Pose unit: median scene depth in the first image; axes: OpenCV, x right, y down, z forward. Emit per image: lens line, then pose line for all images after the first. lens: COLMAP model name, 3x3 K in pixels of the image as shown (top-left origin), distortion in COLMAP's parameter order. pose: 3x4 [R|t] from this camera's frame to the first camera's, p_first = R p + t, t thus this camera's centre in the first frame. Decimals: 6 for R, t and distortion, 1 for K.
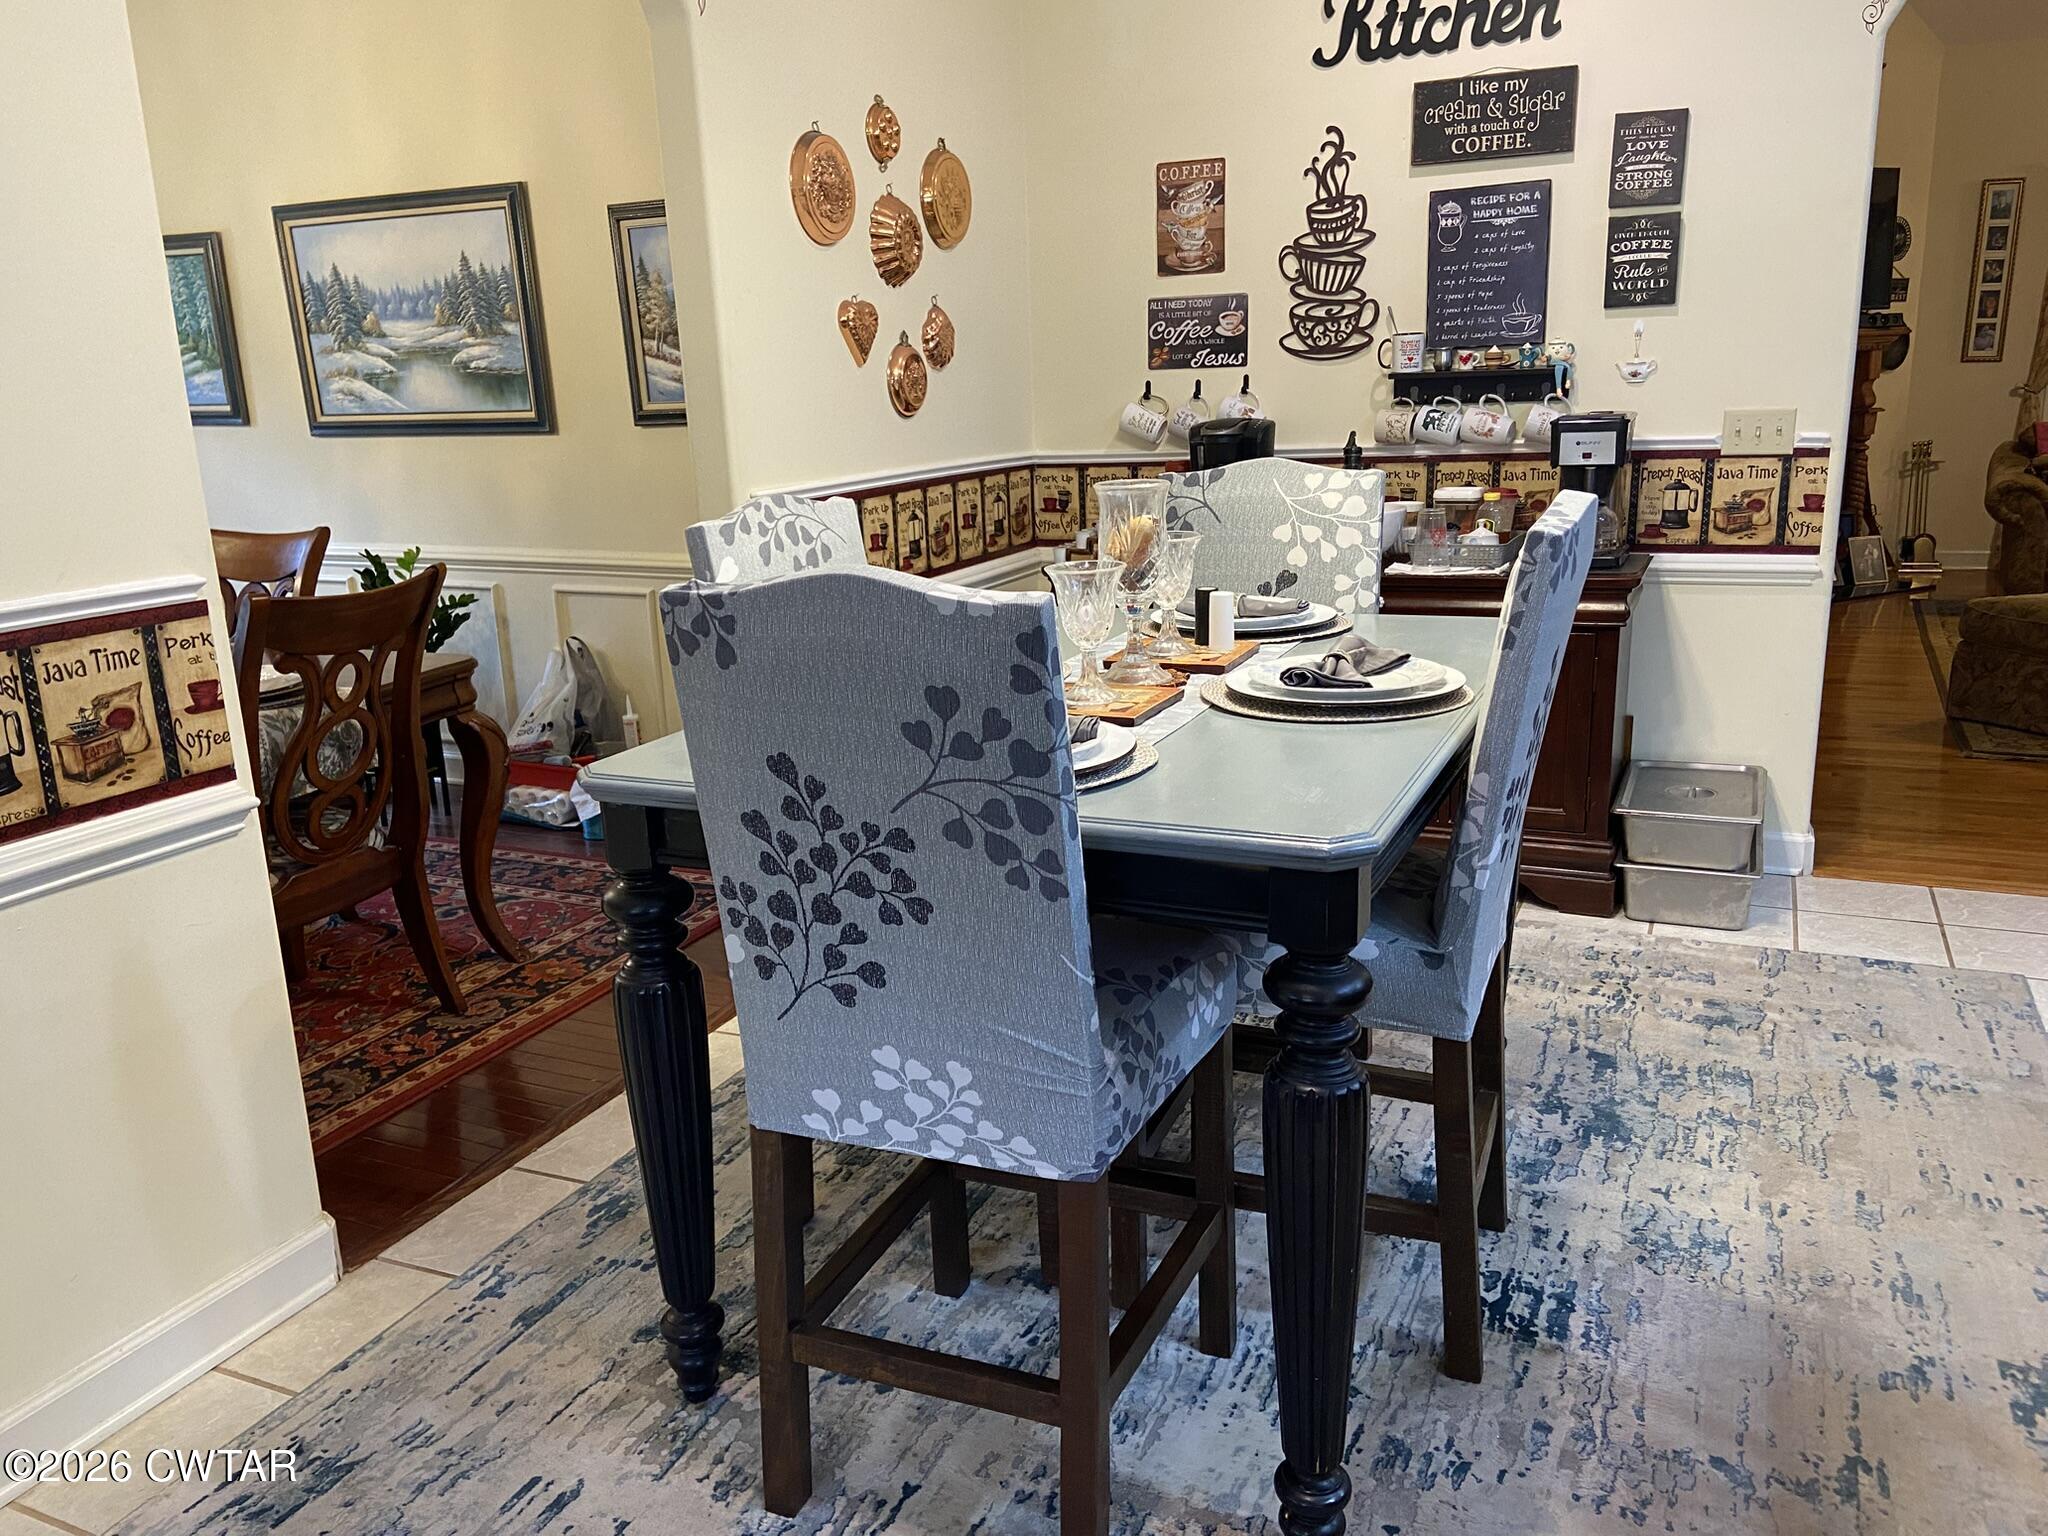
lens RADIAL K [[1554.3, 0, 1038.7], [0, 1554.3, 753.2], [0, 0, 1]] dist [0.077641, -0.094426]
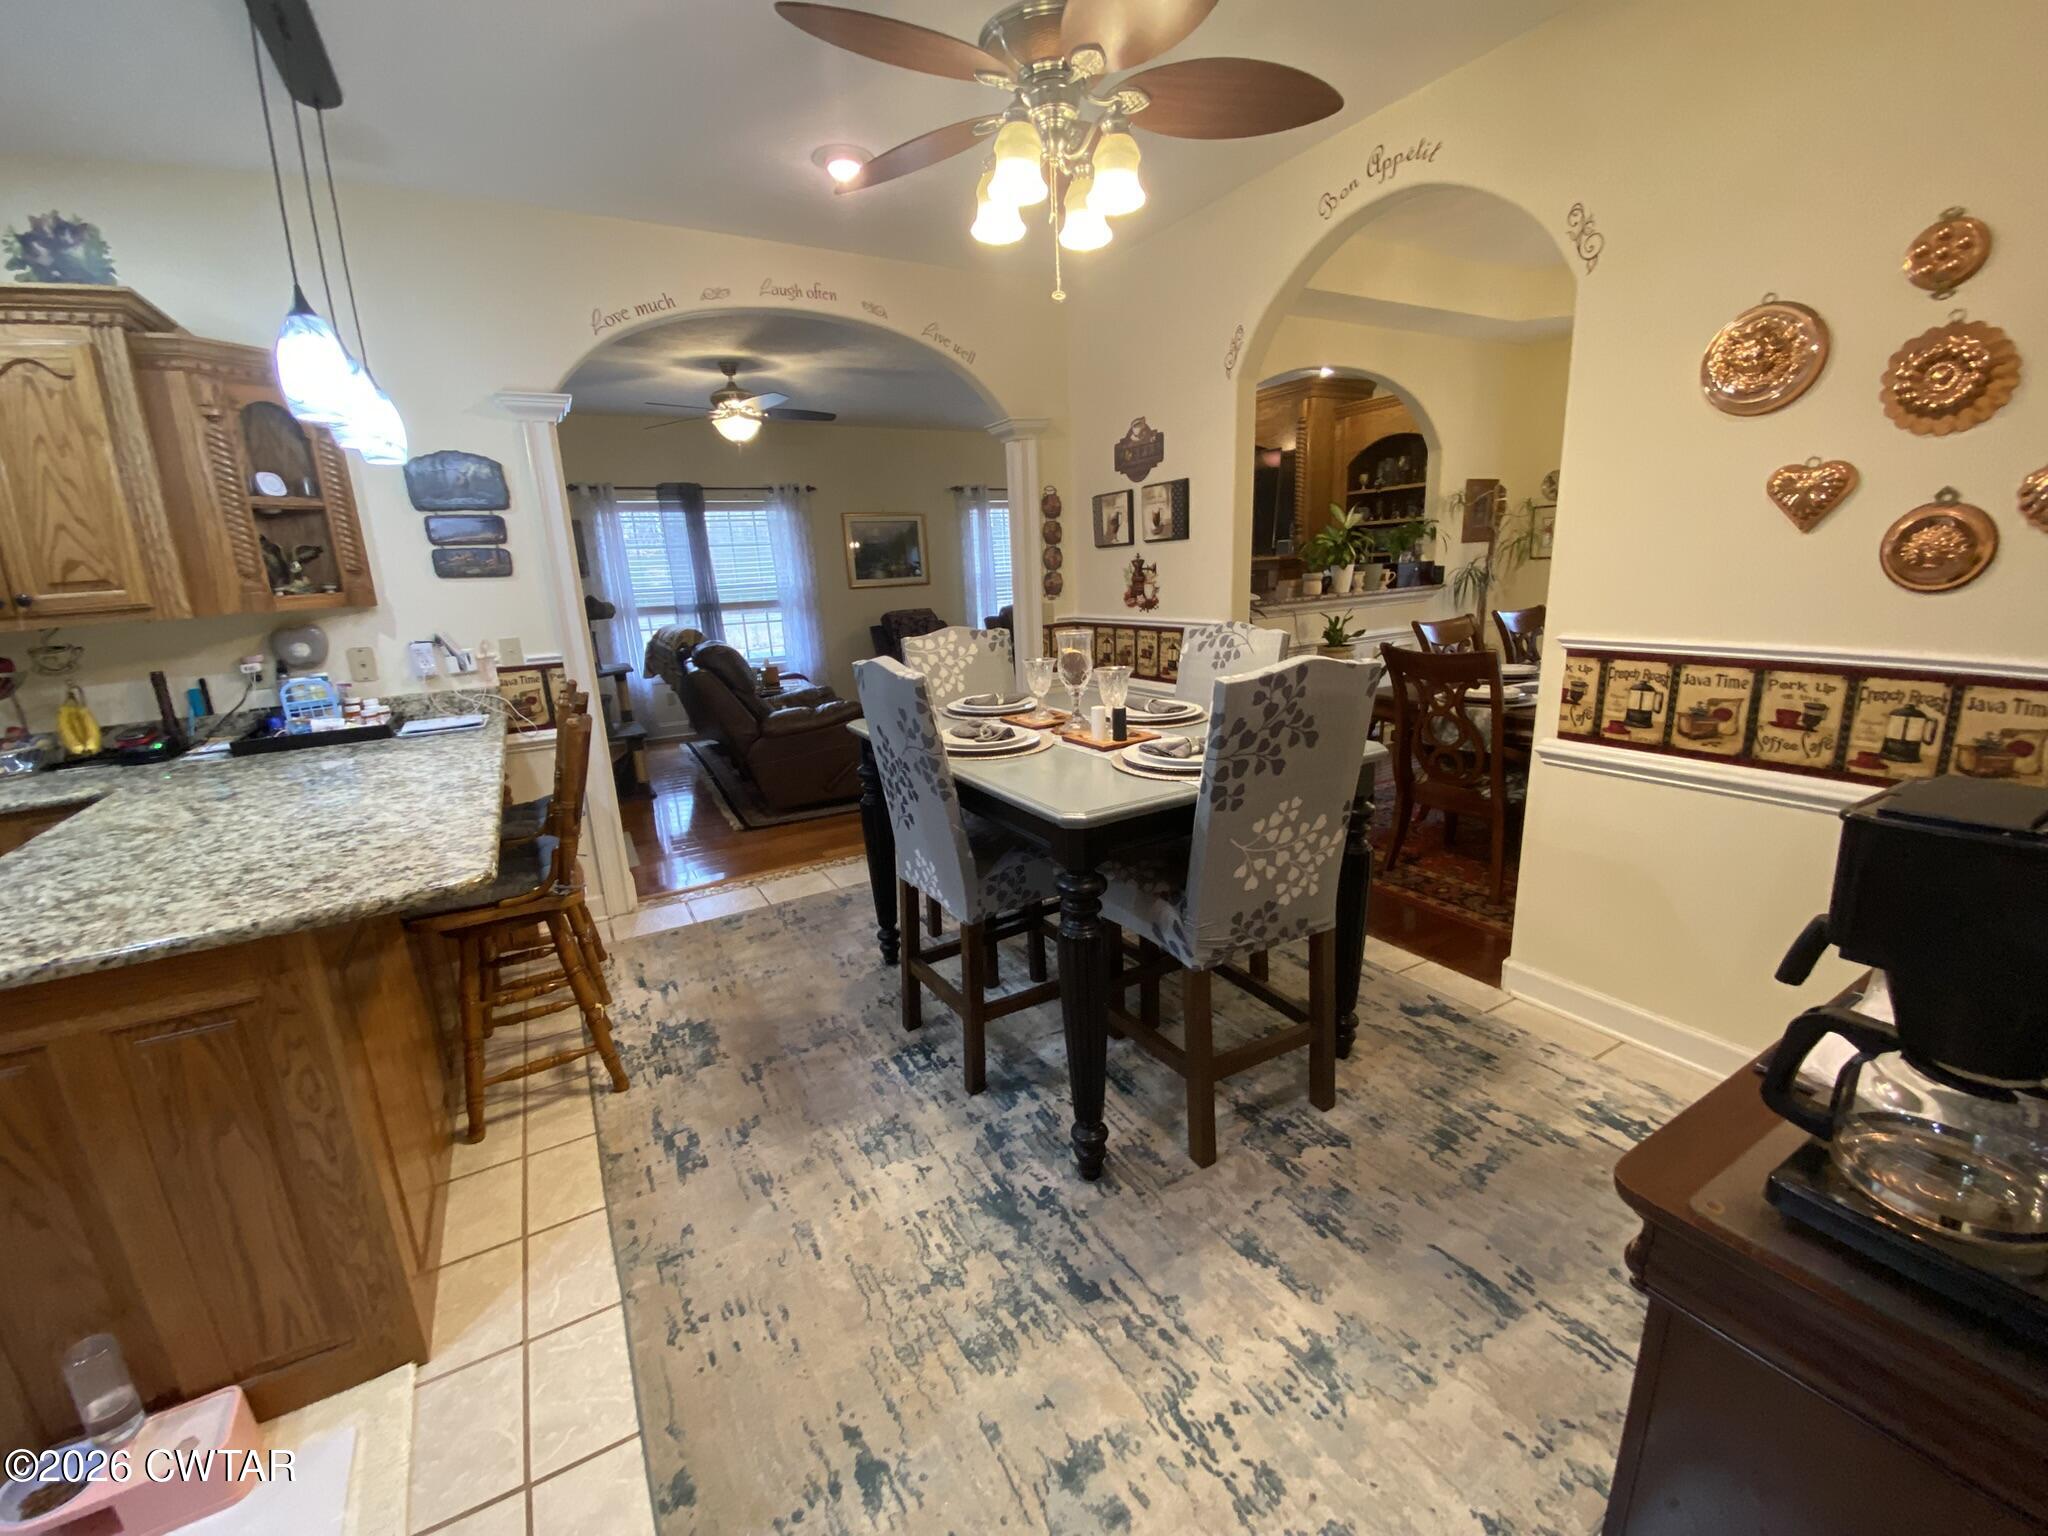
lens RADIAL K [[829.0, 0, 1011.9], [0, 829.0, 766.4], [0, 0, 1]] dist [0.015853, -0.018767]
pose [[-0.587742, 0.252082, -0.768775, 0.537528], [-0.127724, 0.909395, 0.395838, -0.236435], [0.798903, 0.330841, -0.502292, 0.845103]]
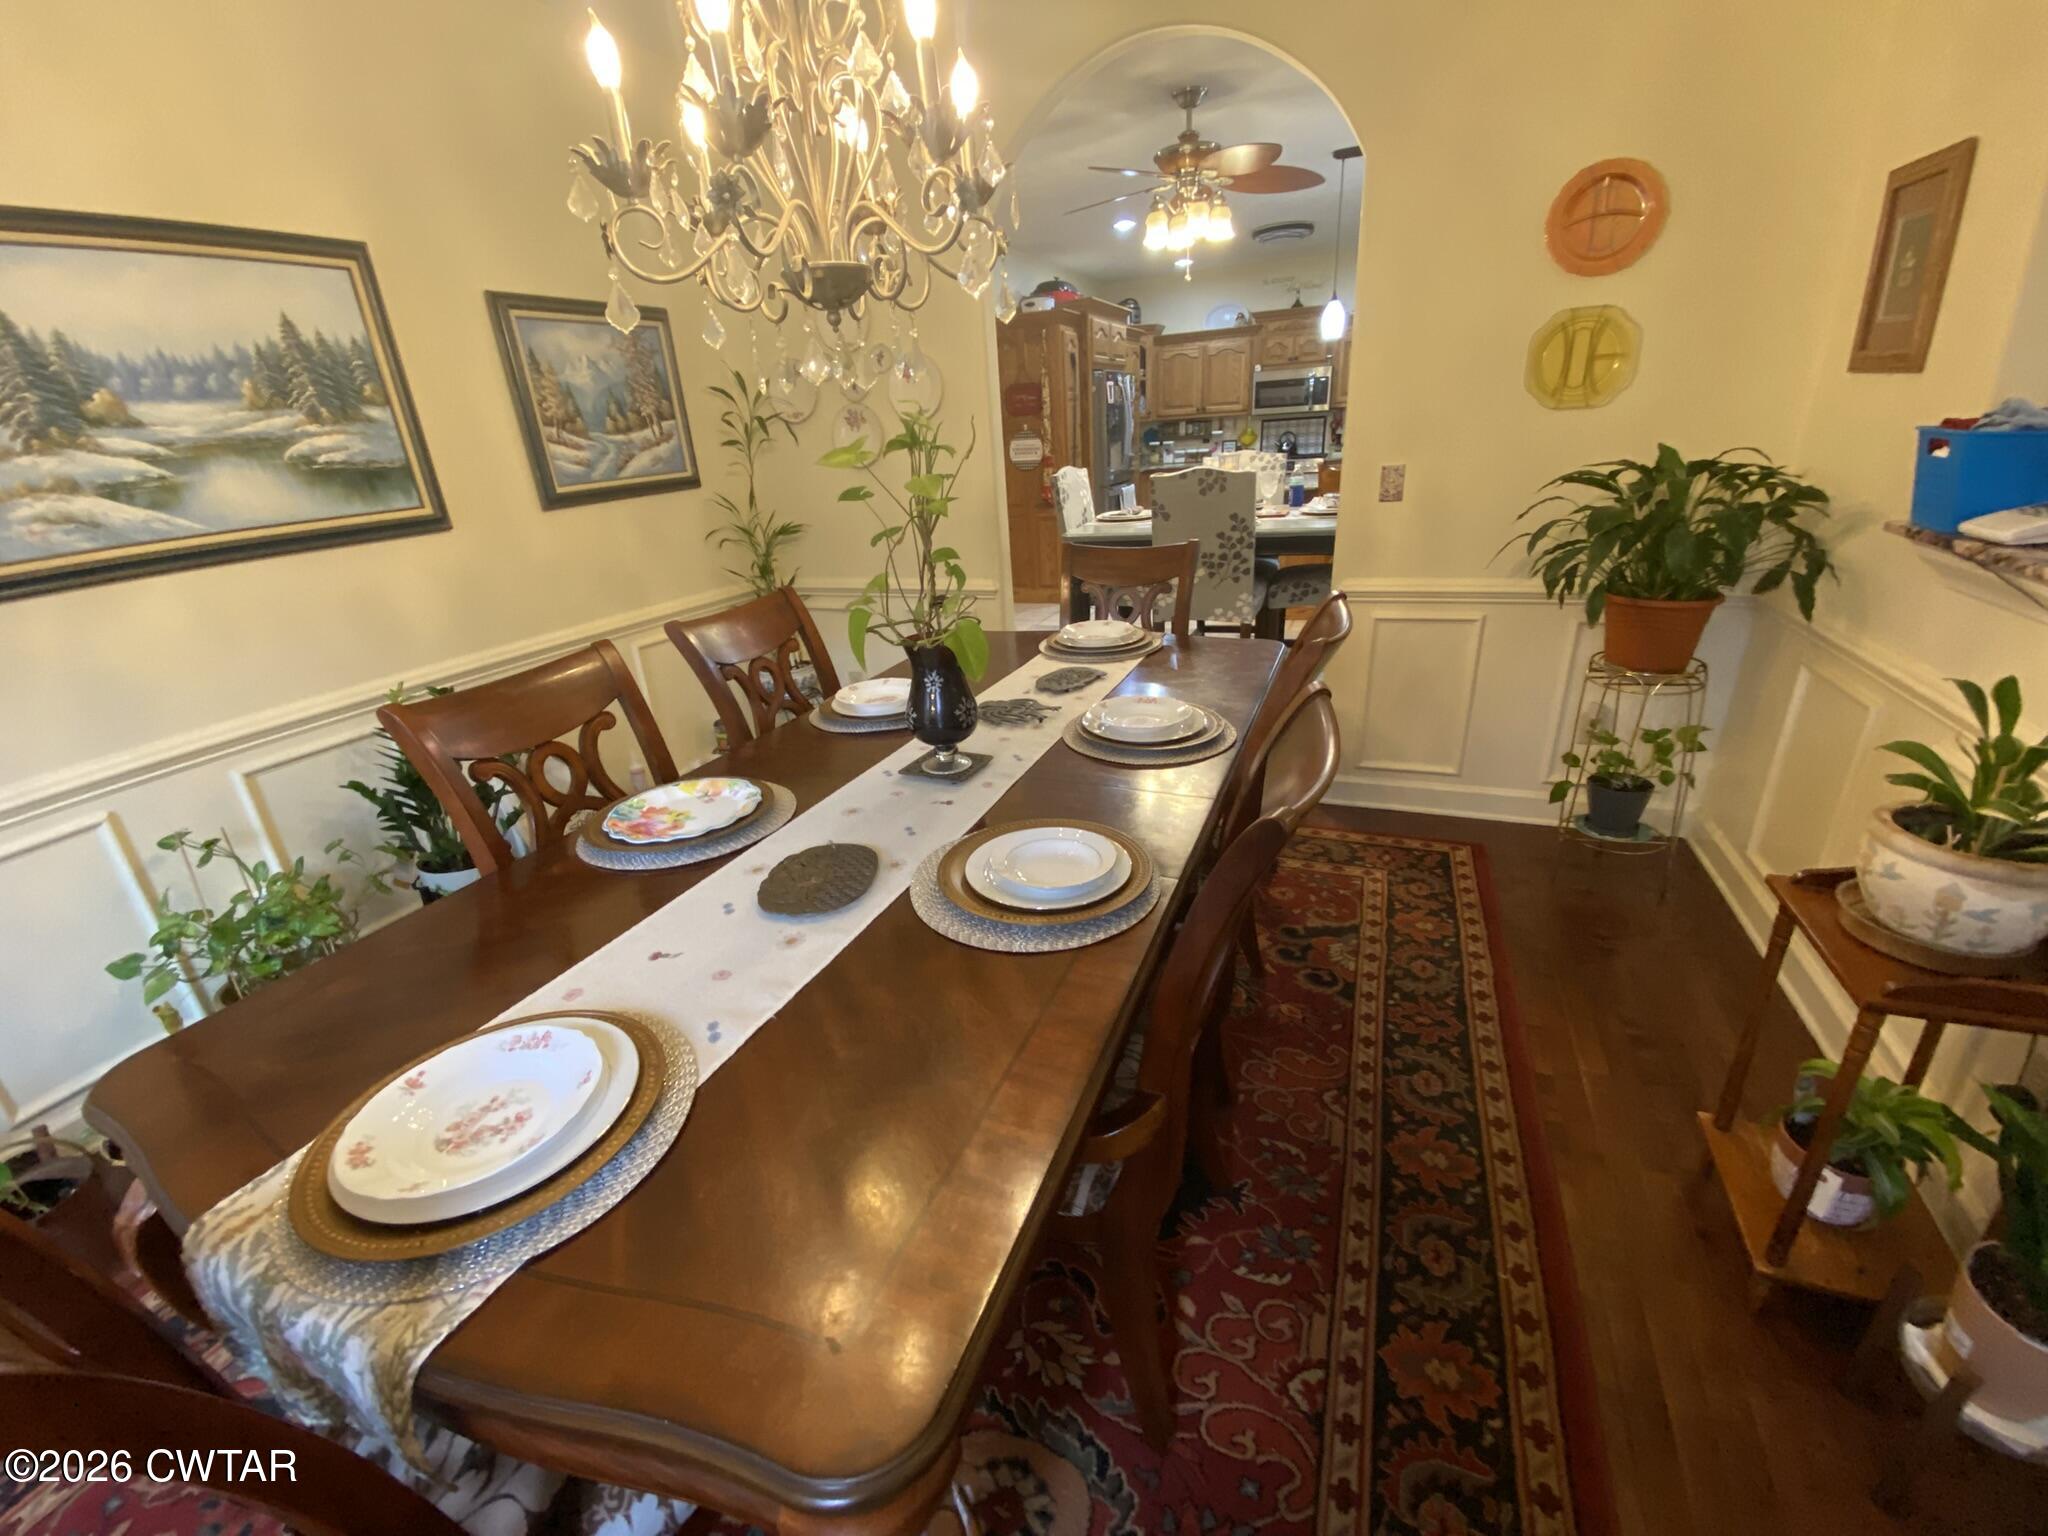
lens RADIAL K [[829.0, 0, 1027.9], [0, 829.0, 757.3], [0, 0, 1]] dist [0.015853, -0.018767]
pose [[-0.028295, -0.338625, 0.940496, -0.990572], [0.300200, 0.894562, 0.331118, -0.170407], [-0.953457, 0.291706, 0.076344, 0.799305]]
